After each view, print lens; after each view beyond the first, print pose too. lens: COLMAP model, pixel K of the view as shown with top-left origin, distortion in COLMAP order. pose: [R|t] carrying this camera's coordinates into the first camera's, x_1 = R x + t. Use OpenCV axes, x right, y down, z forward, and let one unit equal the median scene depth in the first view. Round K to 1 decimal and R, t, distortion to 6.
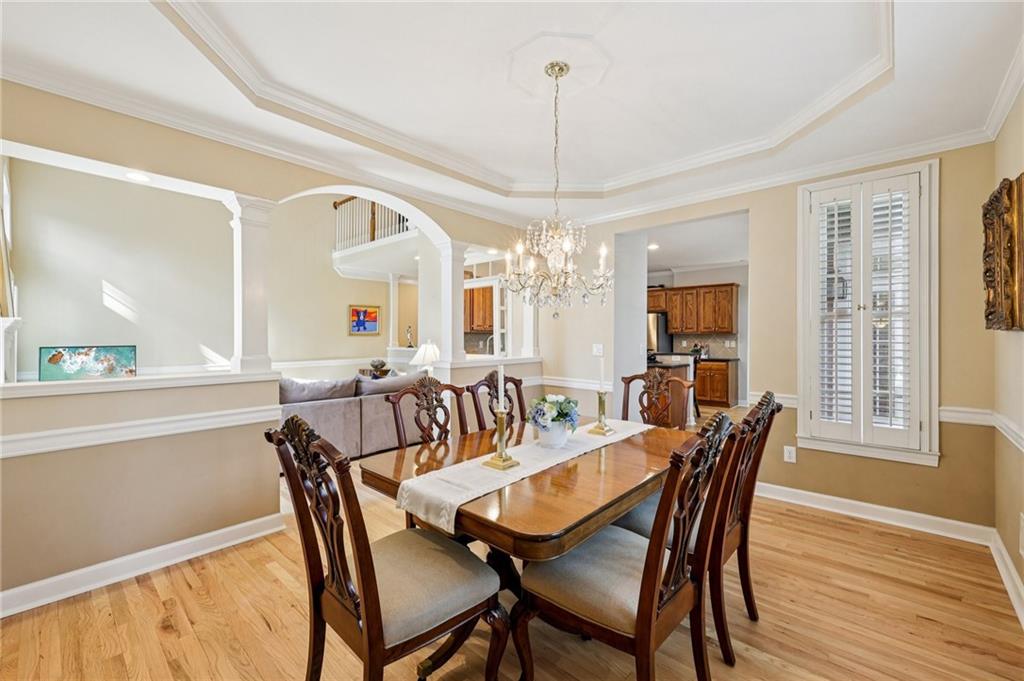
lens RADIAL K [[421.6, 0, 515.5], [0, 421.6, 339.4], [0, 0, 1]] dist [0.001867, 0.000299]
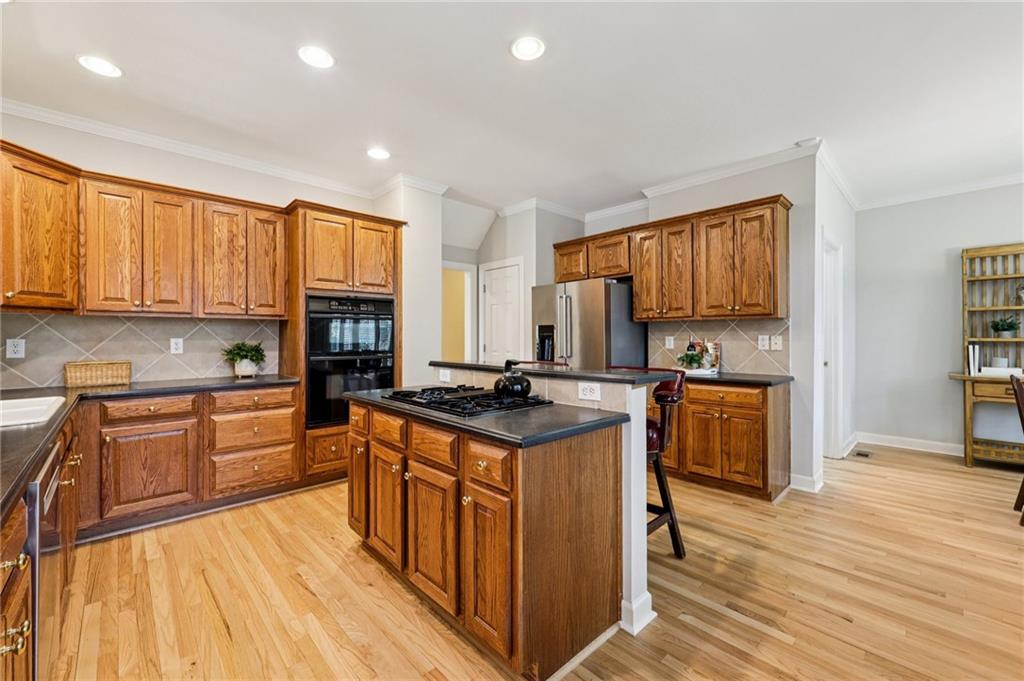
lens RADIAL K [[421.6, 0, 504.8], [0, 421.6, 334.2], [0, 0, 1]] dist [0.001867, 0.000299]
pose [[0.996343, -0.004584, -0.085320, 0.278304], [0.004419, 0.999988, -0.002115, 0.001655], [0.085329, 0.001730, 0.996351, 0.553068]]
